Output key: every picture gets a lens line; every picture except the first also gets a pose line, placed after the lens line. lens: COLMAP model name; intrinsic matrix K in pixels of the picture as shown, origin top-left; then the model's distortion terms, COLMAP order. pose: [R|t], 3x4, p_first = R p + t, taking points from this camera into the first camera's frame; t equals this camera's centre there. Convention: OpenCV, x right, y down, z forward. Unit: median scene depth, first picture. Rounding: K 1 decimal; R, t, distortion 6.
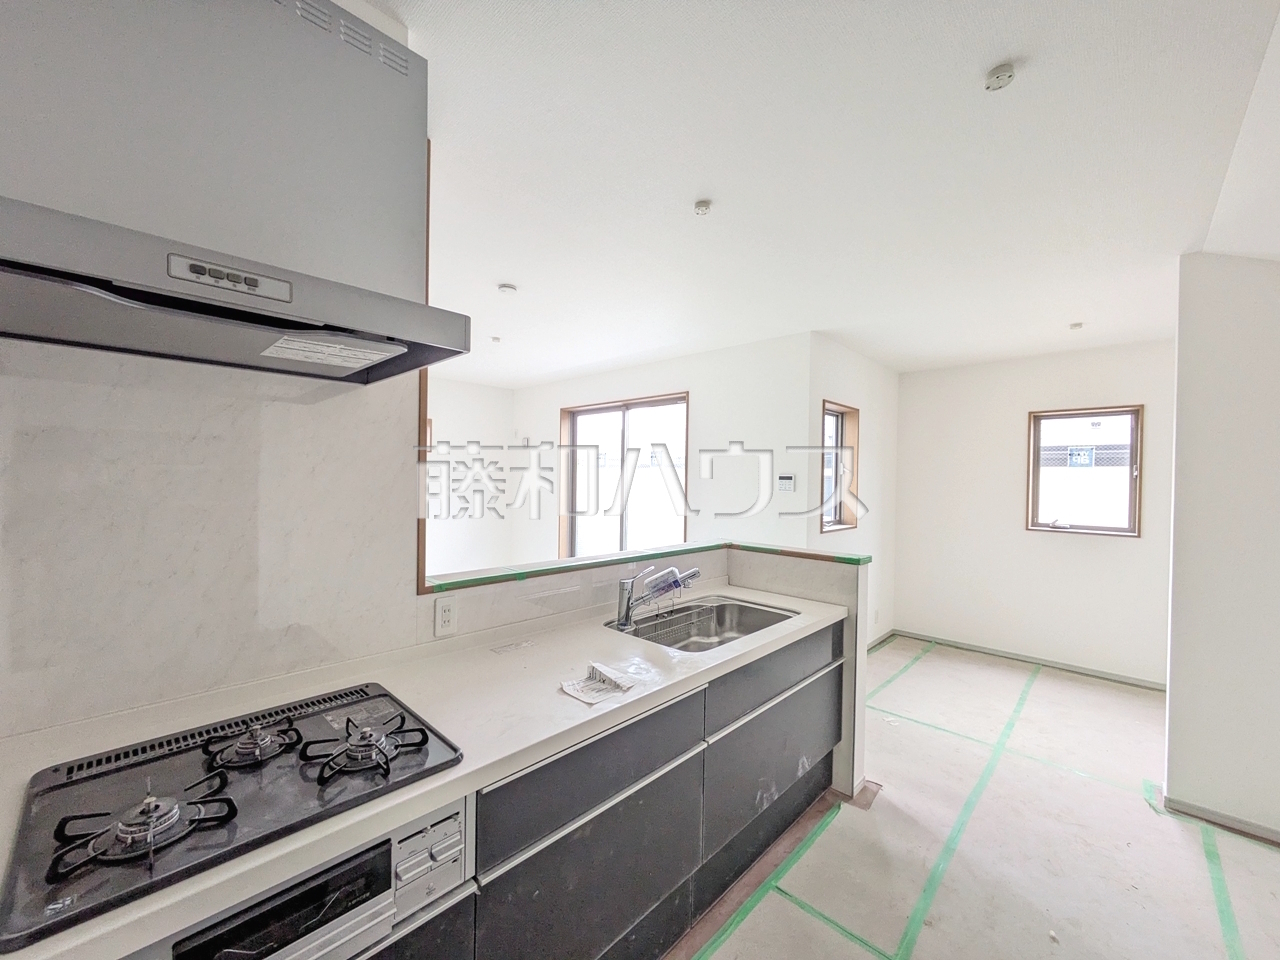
lens RADIAL K [[506.4, 0, 636.9], [0, 506.4, 483.2], [0, 0, 1]] dist [-0.000494, 0.001456]
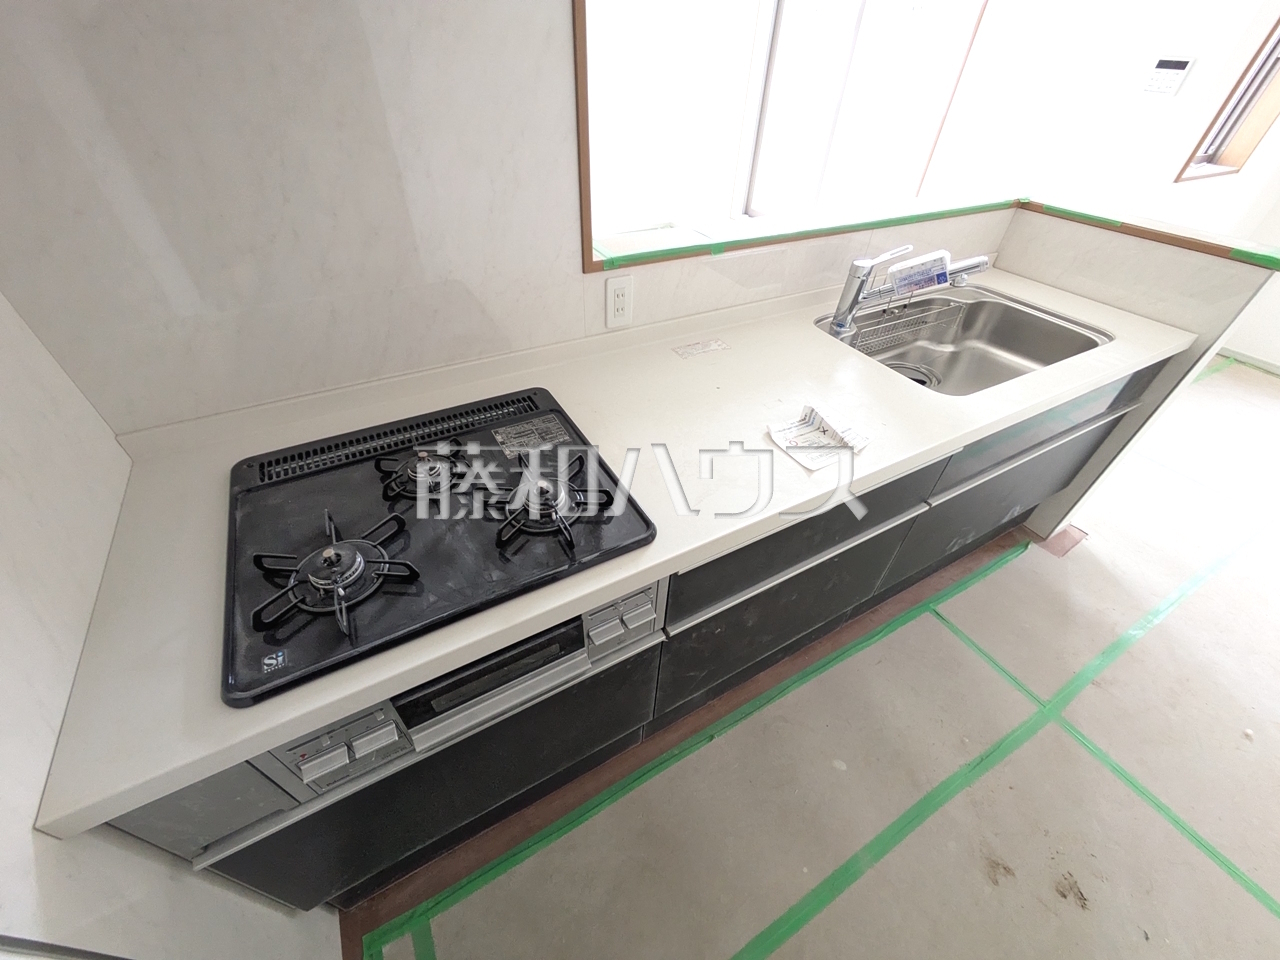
lens RADIAL K [[506.4, 0, 636.9], [0, 506.4, 483.2], [0, 0, 1]] dist [-0.000494, 0.001456]
pose [[0.957156, 0.203102, -0.206402, -0.141729], [-0.020959, 0.759502, 0.650168, -0.026833], [0.288813, -0.617986, 0.731218, 0.288841]]
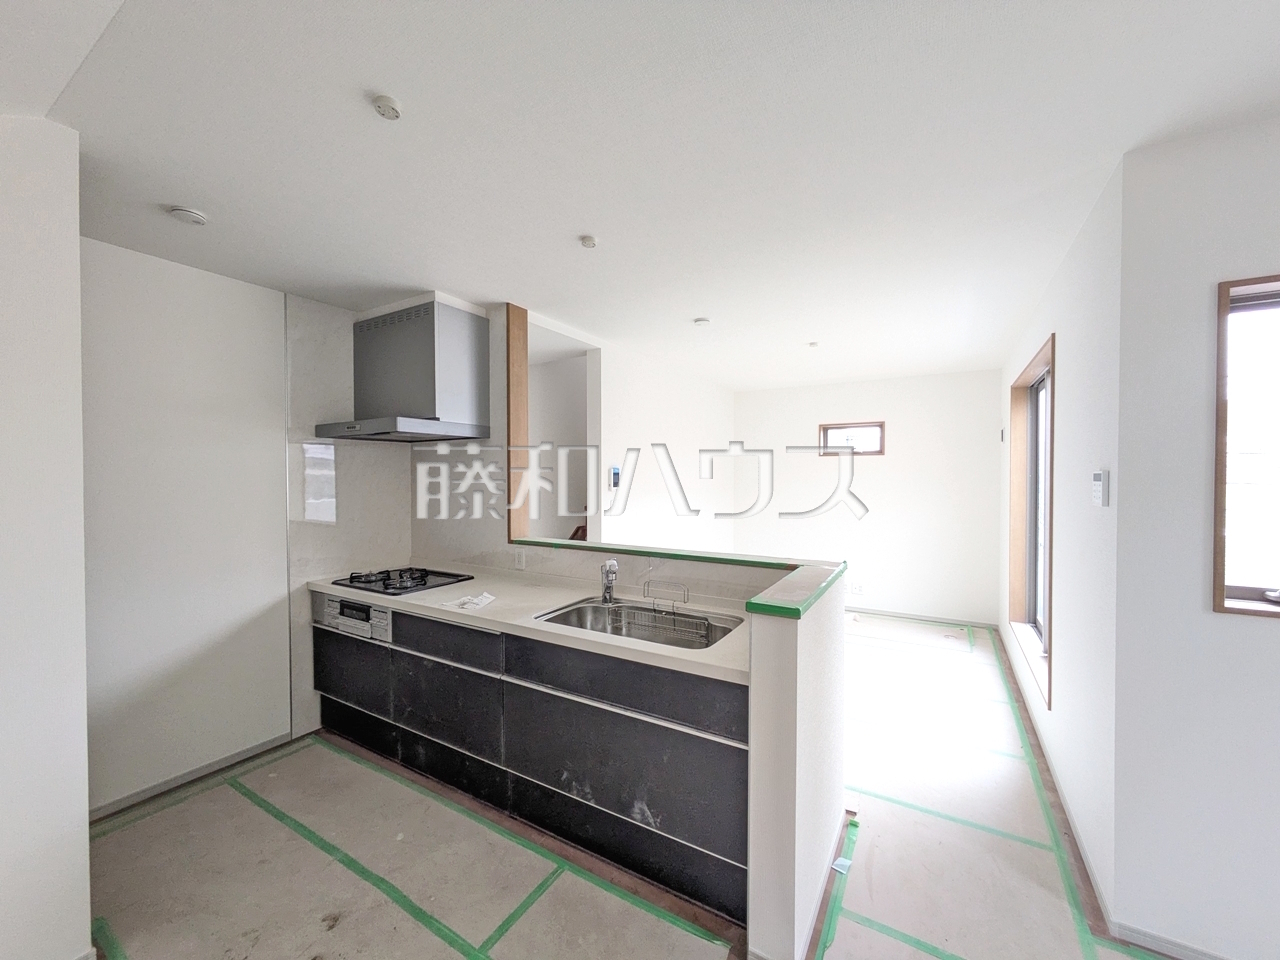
lens RADIAL K [[506.4, 0, 636.9], [0, 506.4, 483.2], [0, 0, 1]] dist [-0.000494, 0.001456]
pose [[0.222663, -0.001117, -0.974895, 1.489552], [-0.004594, 0.999987, -0.002195, -0.004244], [0.974885, 0.004968, 0.222655, 1.015189]]
